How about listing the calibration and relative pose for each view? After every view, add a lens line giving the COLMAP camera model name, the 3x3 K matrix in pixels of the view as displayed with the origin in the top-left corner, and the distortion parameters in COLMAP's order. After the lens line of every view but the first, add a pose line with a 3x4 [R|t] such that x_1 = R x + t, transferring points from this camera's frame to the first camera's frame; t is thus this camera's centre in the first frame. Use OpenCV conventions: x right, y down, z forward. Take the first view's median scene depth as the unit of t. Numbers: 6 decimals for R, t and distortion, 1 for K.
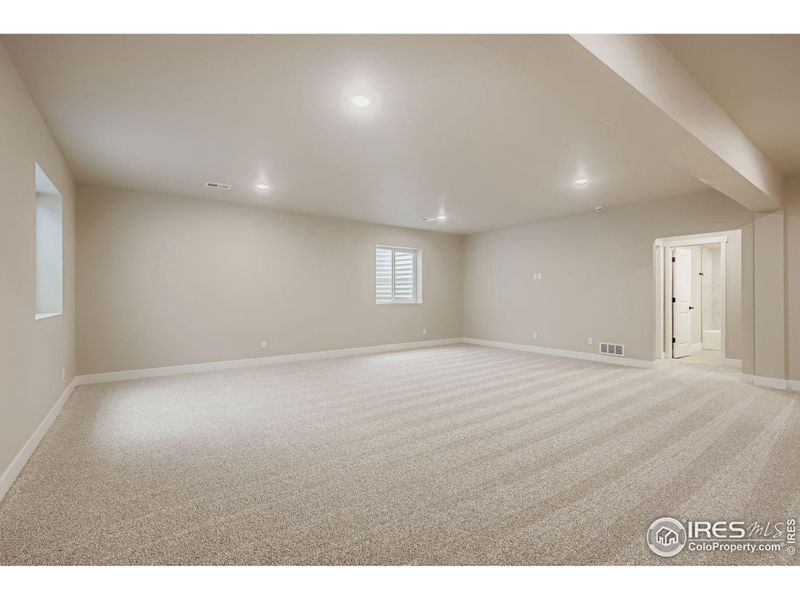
lens RADIAL K [[366.8, 0, 400.0], [0, 366.8, 300.0], [0, 0, 1]] dist [0.027548, 0.000174]
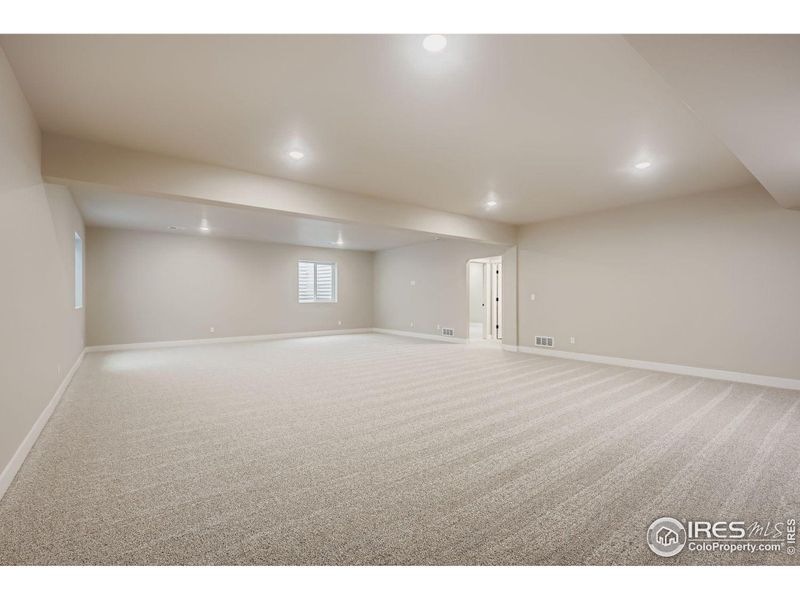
lens RADIAL K [[359.0, 0, 400.4], [0, 359.0, 295.3], [0, 0, 1]] dist [0.000875, 0.000108]
pose [[0.999664, -0.001777, 0.025856, 0.284019], [0.002111, 0.999915, -0.012897, 0.001394], [-0.025831, 0.012947, 0.999582, -0.373077]]
